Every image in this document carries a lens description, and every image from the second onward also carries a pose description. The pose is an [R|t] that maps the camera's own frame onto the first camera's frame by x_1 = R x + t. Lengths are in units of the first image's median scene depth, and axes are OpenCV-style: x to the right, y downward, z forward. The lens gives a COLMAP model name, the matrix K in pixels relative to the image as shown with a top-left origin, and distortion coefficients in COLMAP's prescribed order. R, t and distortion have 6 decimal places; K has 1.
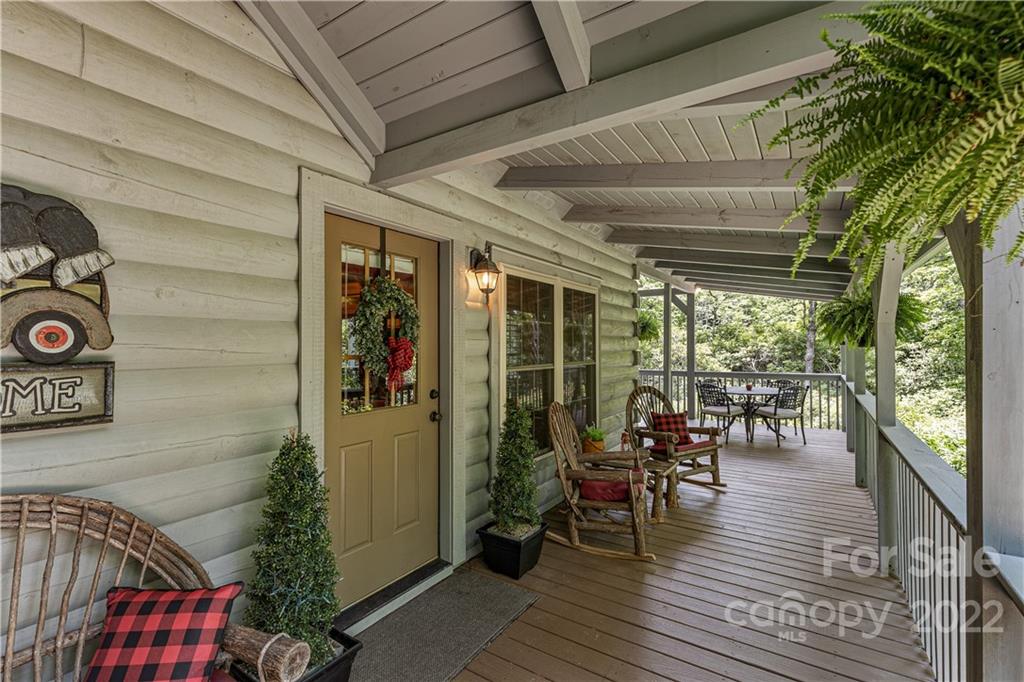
lens RADIAL K [[467.6, 0, 511.5], [0, 467.6, 341.8], [0, 0, 1]] dist [0.002355, 0.000057]
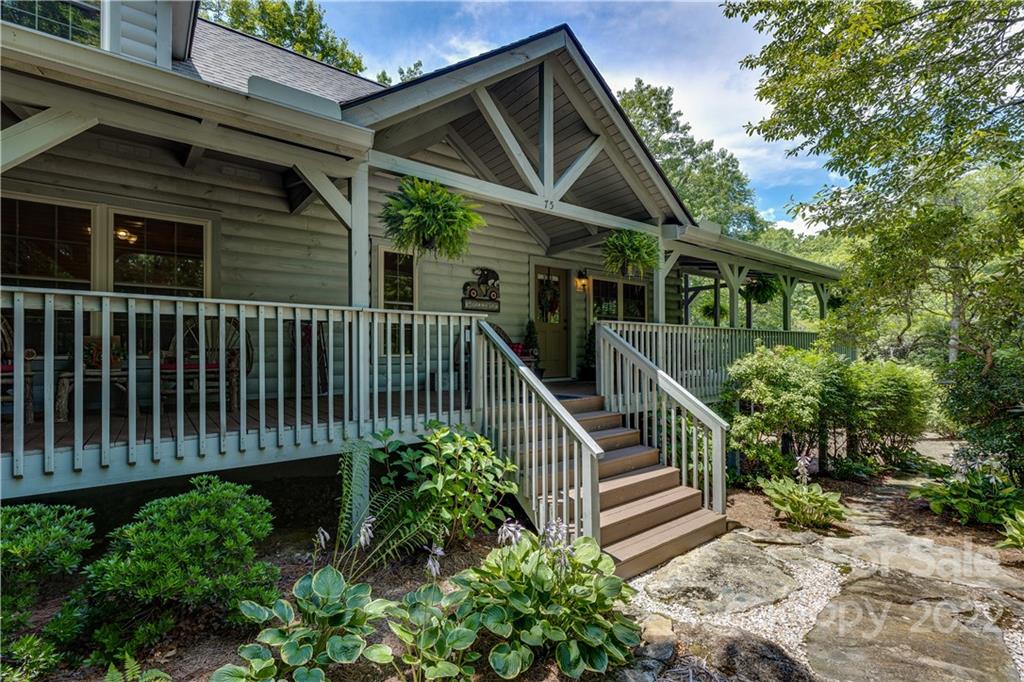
lens RADIAL K [[467.6, 0, 508.5], [0, 467.6, 350.3], [0, 0, 1]] dist [0.002355, 0.000057]
pose [[0.946175, -0.002681, -0.323645, 0.409266], [0.004694, 0.999974, 0.005441, 0.252472], [0.323622, -0.006668, 0.946163, -1.742028]]
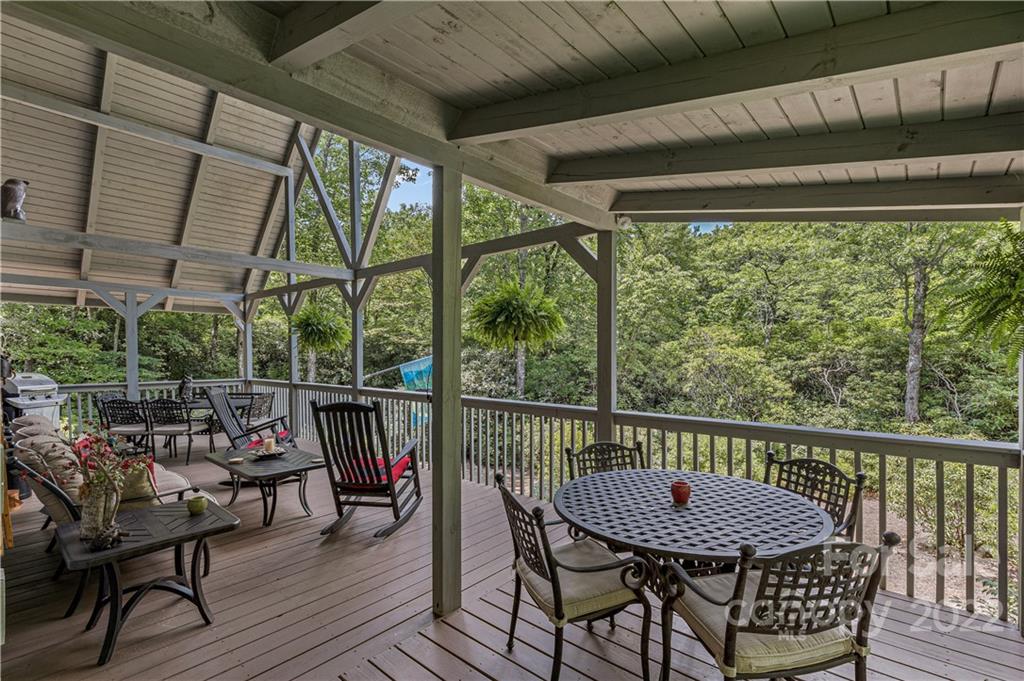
lens RADIAL K [[467.6, 0, 513.0], [0, 467.6, 350.3], [0, 0, 1]] dist [0.002355, 0.000057]
pose [[0.989693, -0.000384, -0.143202, 1.090493], [0.001758, 0.999954, 0.009469, 0.008783], [0.143191, -0.009624, 0.989648, 1.687310]]
